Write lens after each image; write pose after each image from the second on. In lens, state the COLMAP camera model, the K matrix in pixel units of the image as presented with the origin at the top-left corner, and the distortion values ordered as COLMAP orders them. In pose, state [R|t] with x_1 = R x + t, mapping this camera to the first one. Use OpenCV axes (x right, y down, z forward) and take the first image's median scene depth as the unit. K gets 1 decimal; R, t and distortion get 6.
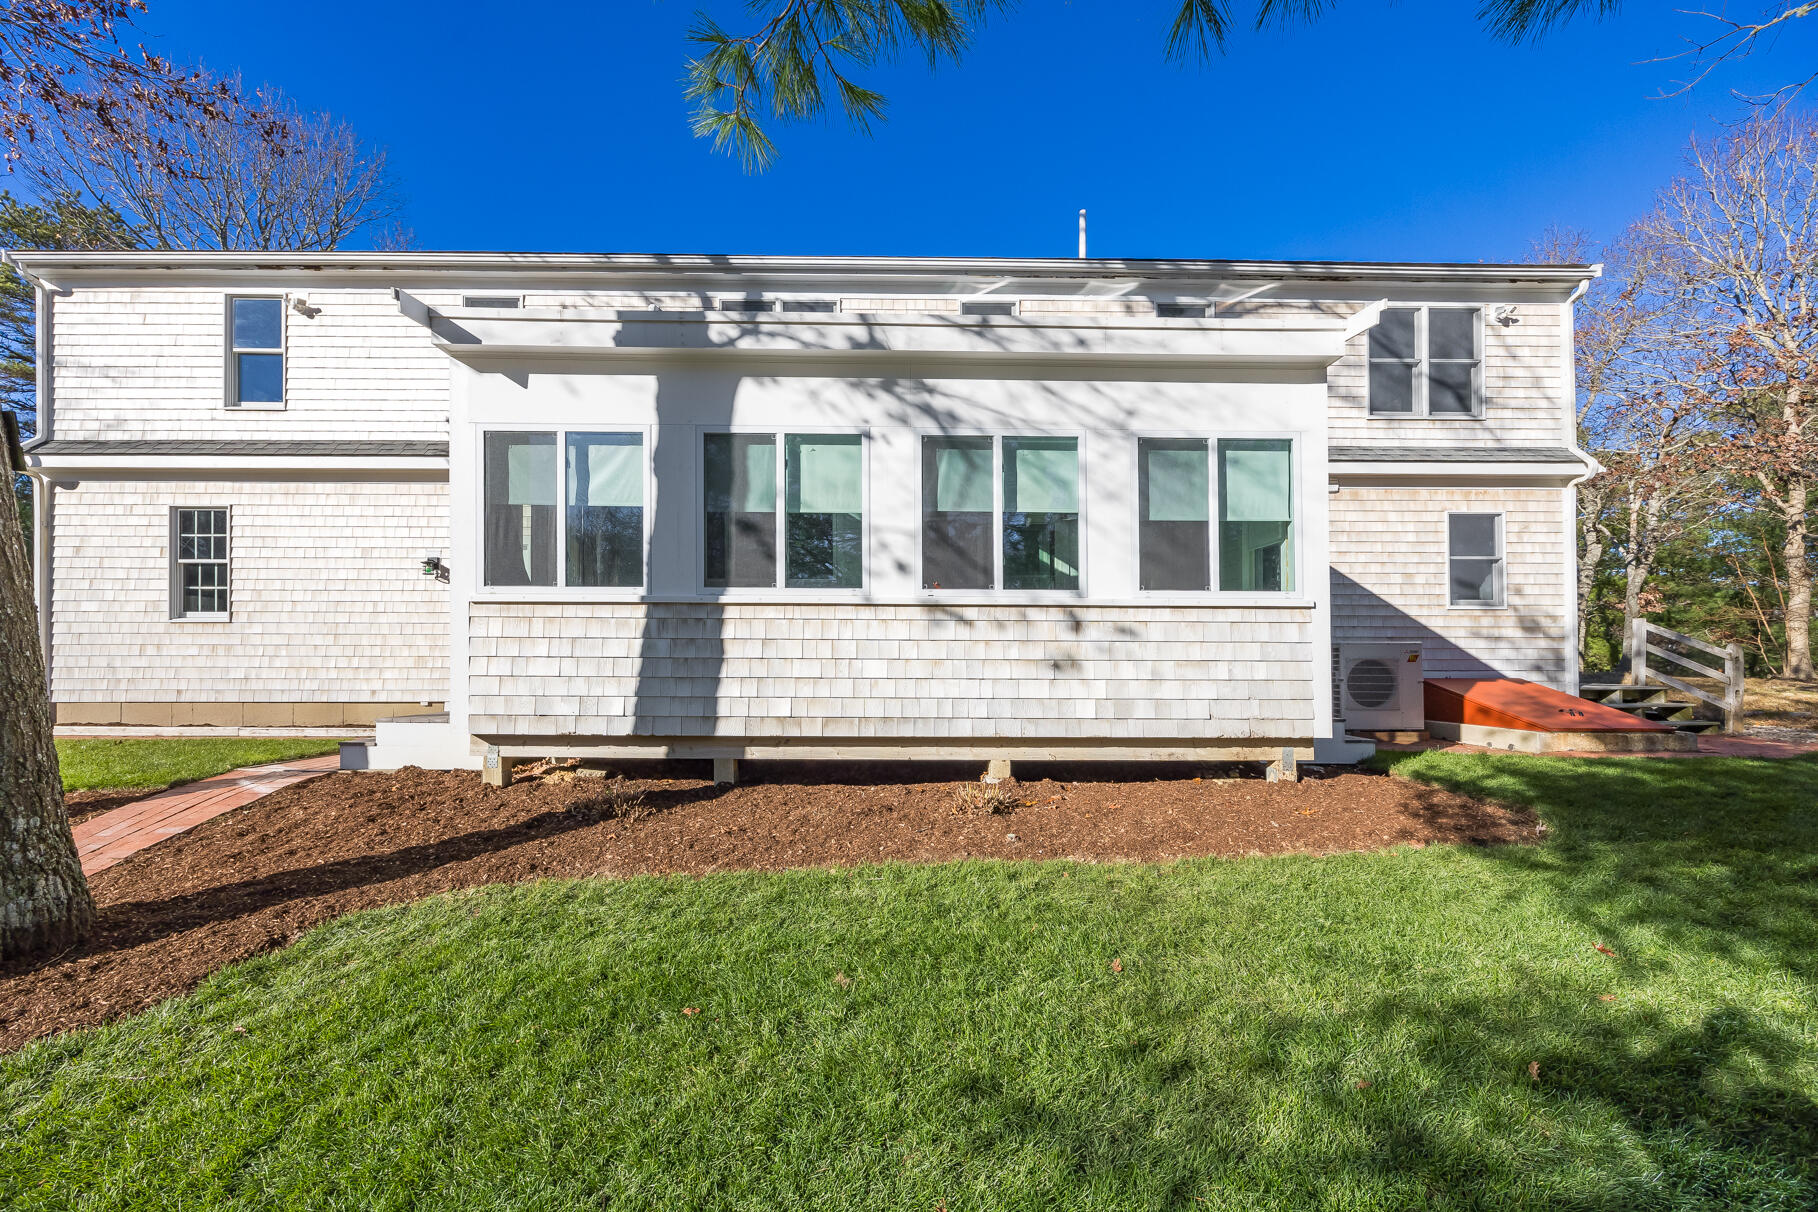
lens RADIAL K [[701.6, 0, 902.7], [0, 701.6, 659.4], [0, 0, 1]] dist [-0.001309, -0.000021]
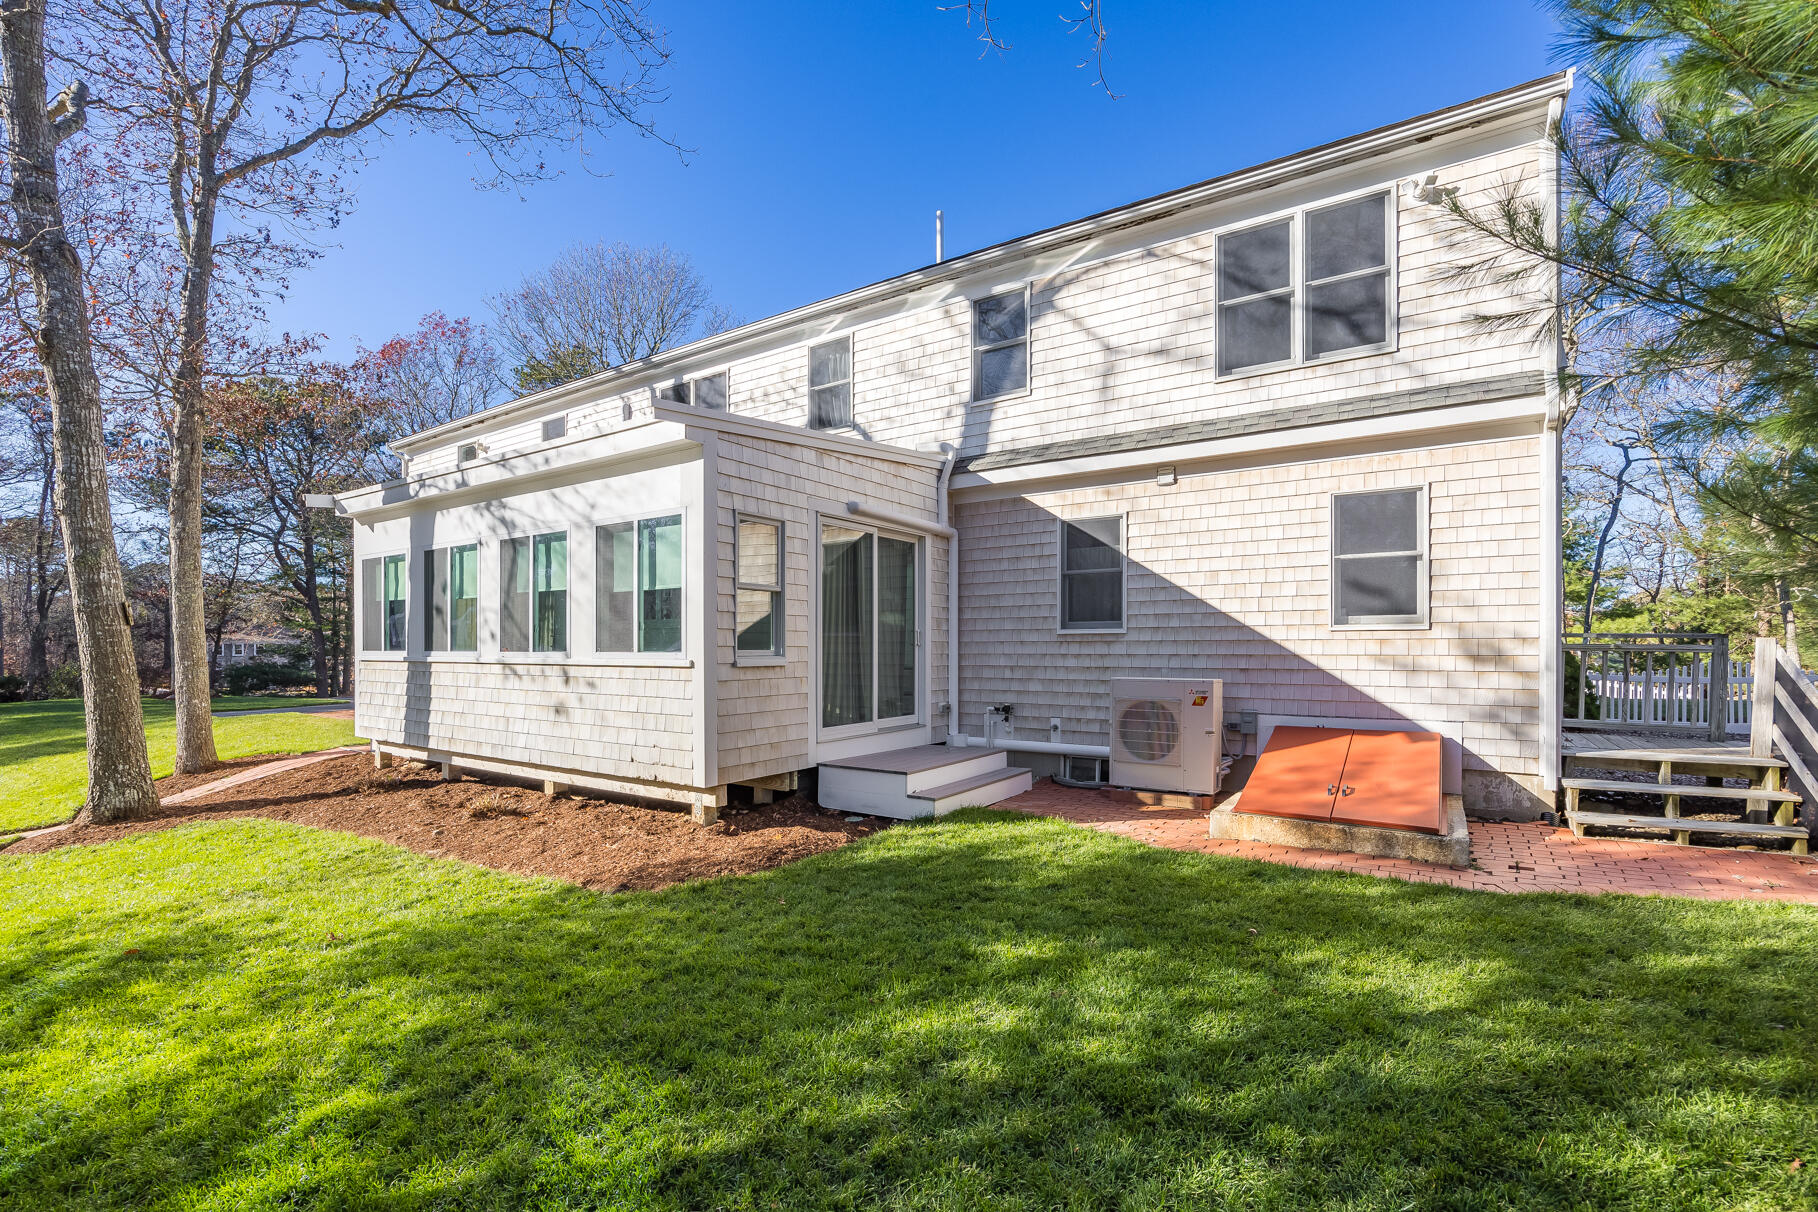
lens RADIAL K [[800.0, 0, 910.2], [0, 800.0, 655.1], [0, 0, 1]] dist [-0.024058, 0.000024]
pose [[0.821840, 0.000139, -0.569718, 0.896003], [0.007530, 0.999910, 0.011106, -0.059348], [0.569669, -0.013418, 0.821765, 0.098045]]
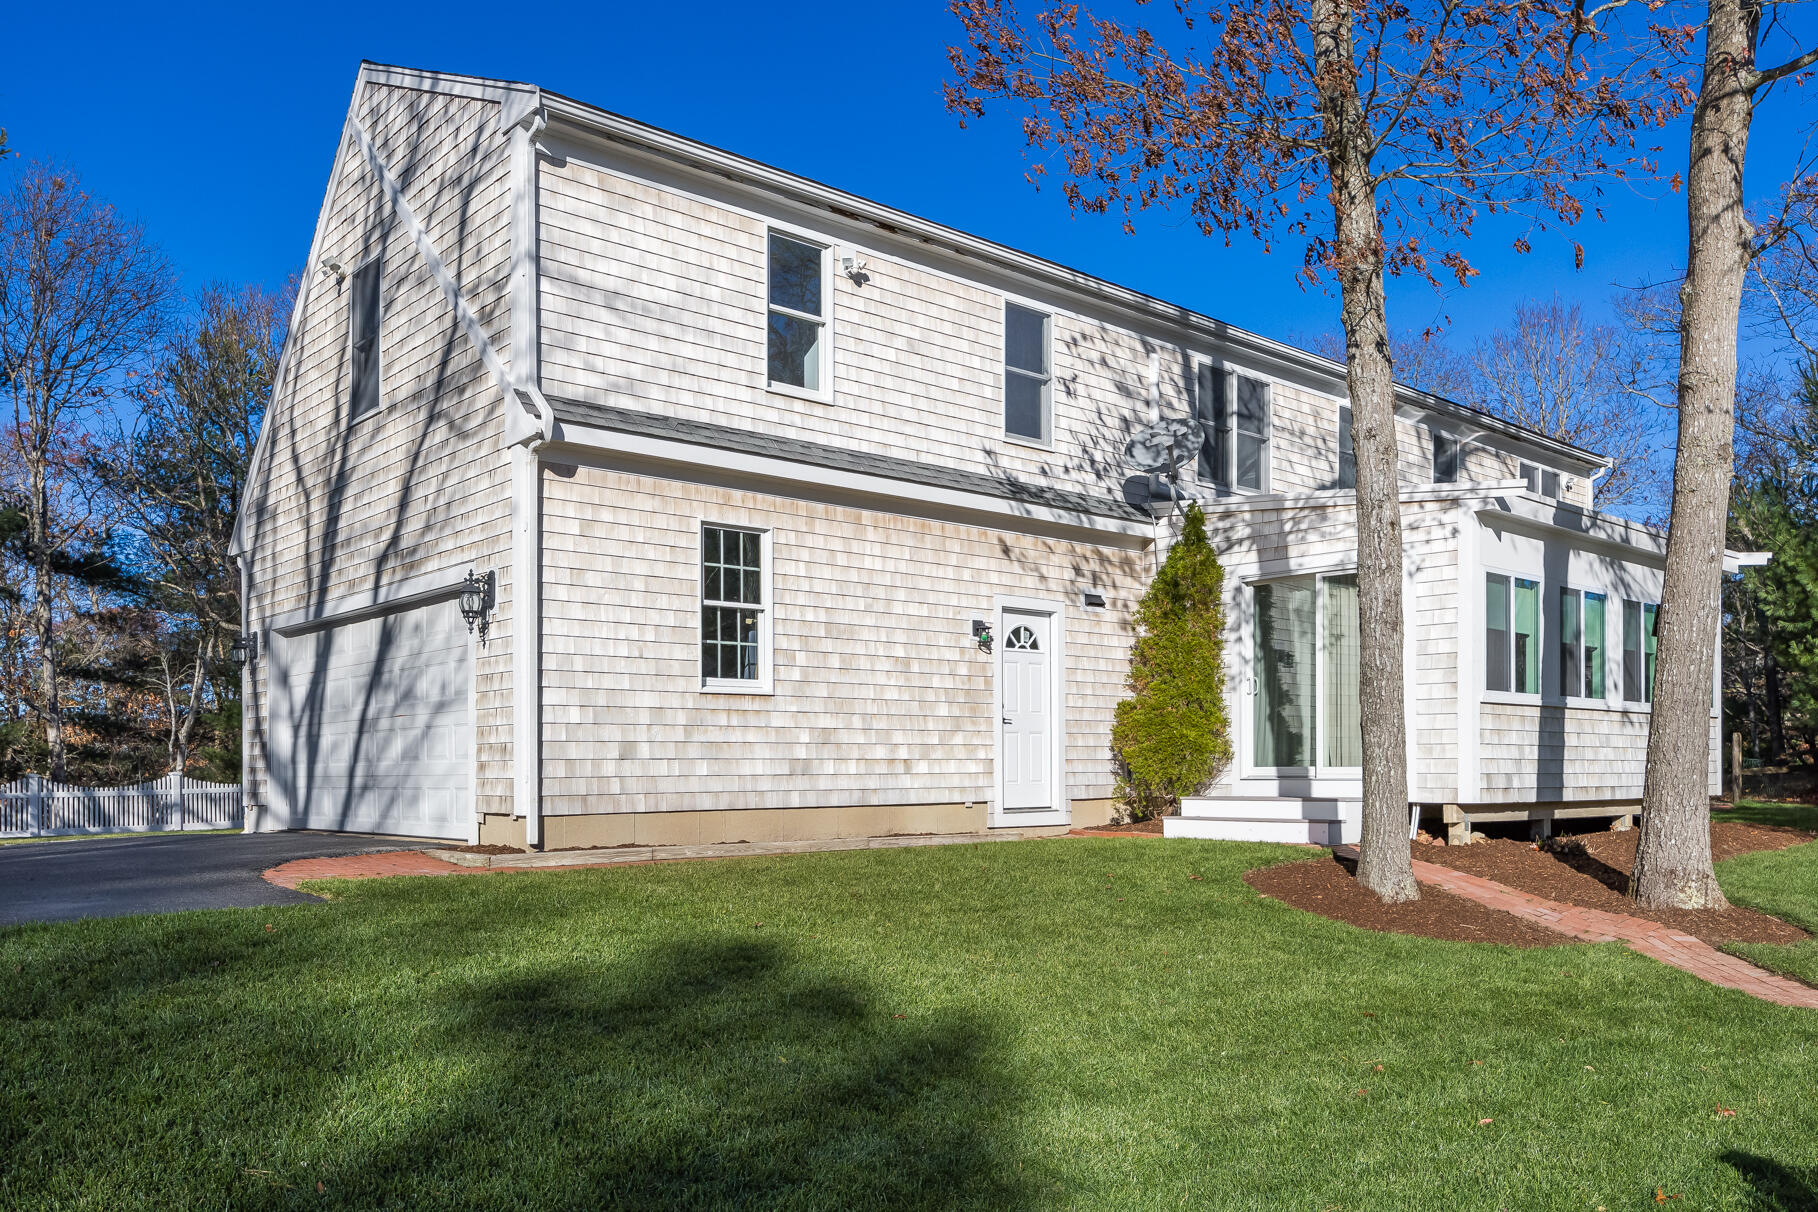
lens RADIAL K [[1414.2, 0, 916.2], [0, 1414.2, 775.5], [0, 0, 1]] dist [-0.009691, 0.006417]
pose [[0.751810, -0.009731, 0.659307, -1.778969], [0.003462, 0.999936, 0.010811, 0.012675], [-0.659370, -0.005845, 0.751796, -0.160550]]
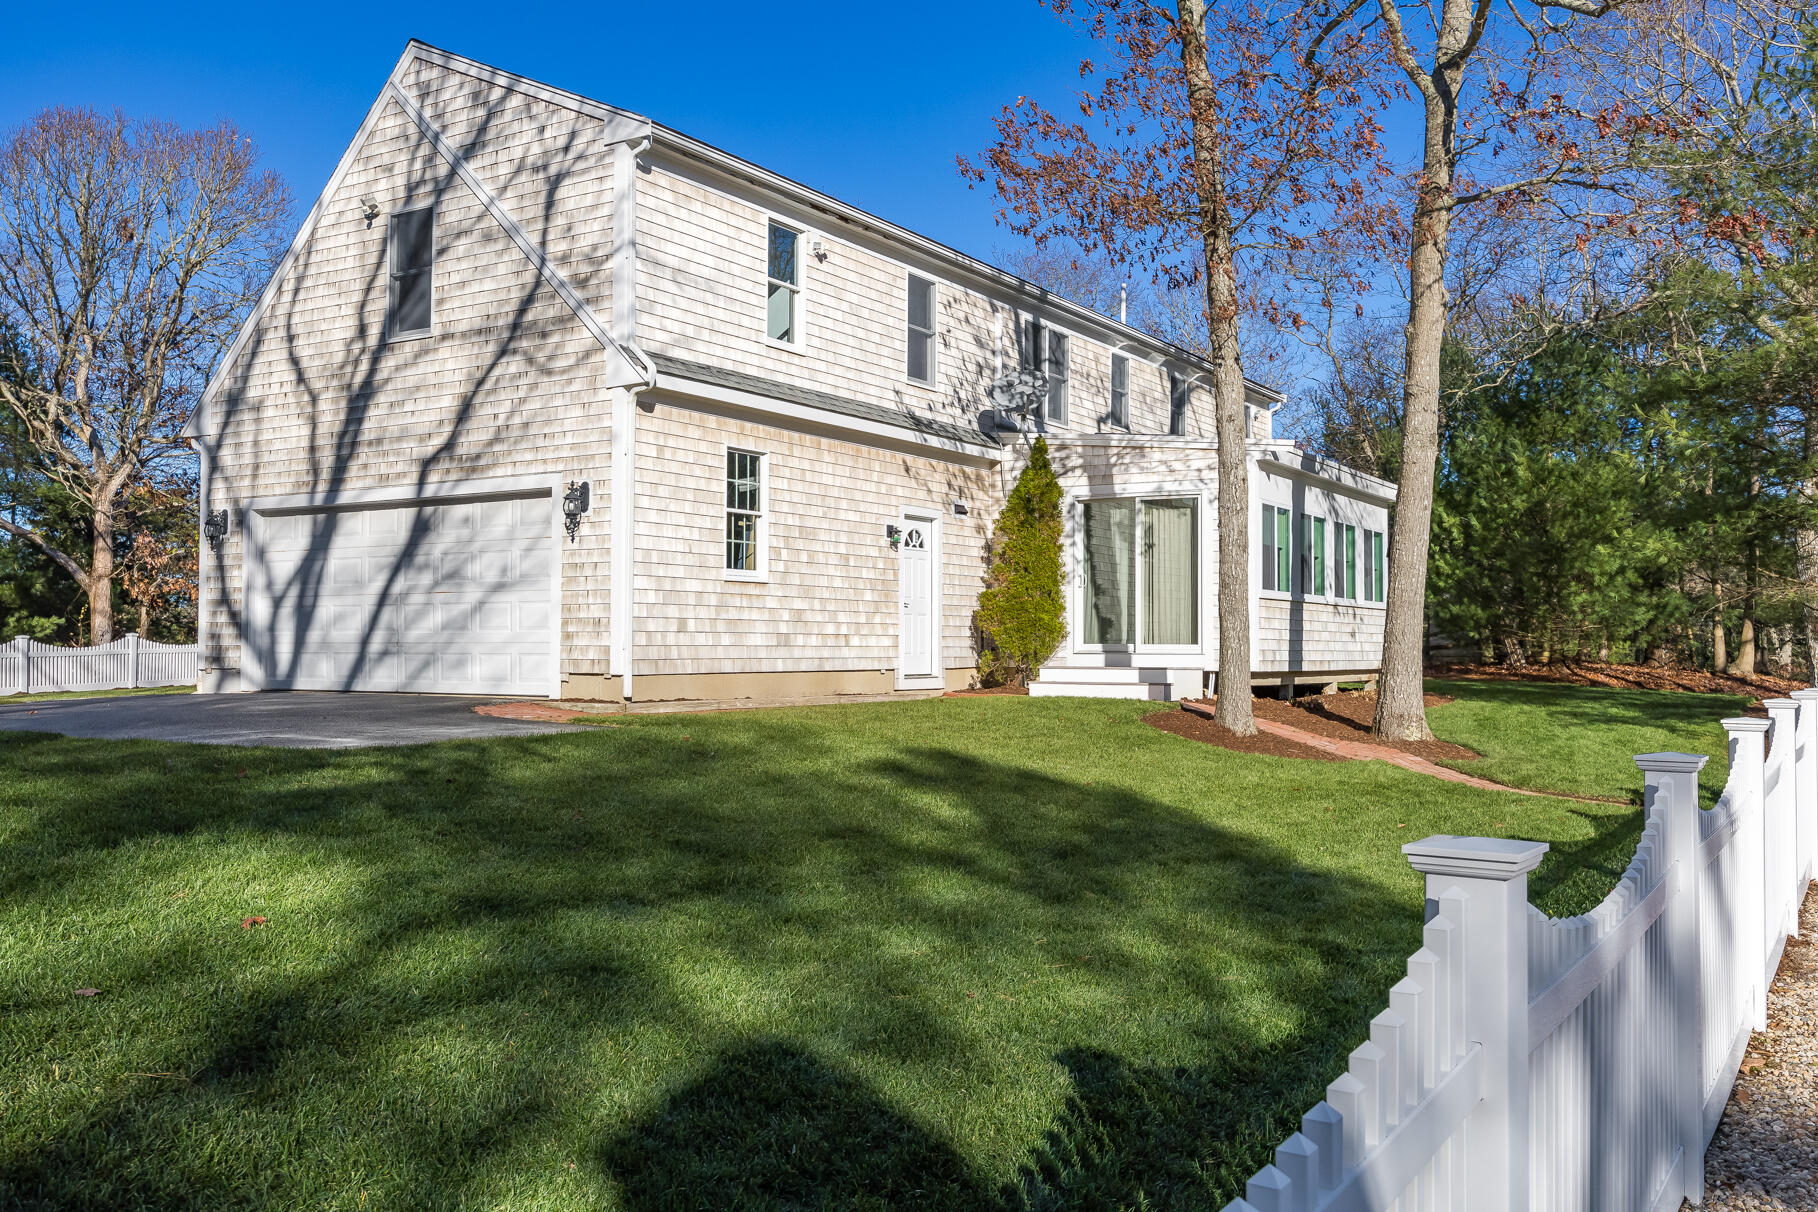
lens RADIAL K [[1558.5, 0, 909.0], [0, 1558.5, 606.0], [0, 0, 1]] dist [-0.009685, -0.004643]
pose [[0.538787, 0.022201, 0.842150, -2.522946], [-0.007813, 0.999741, -0.021357, 0.017527], [-0.842406, 0.004928, 0.538821, -0.222366]]
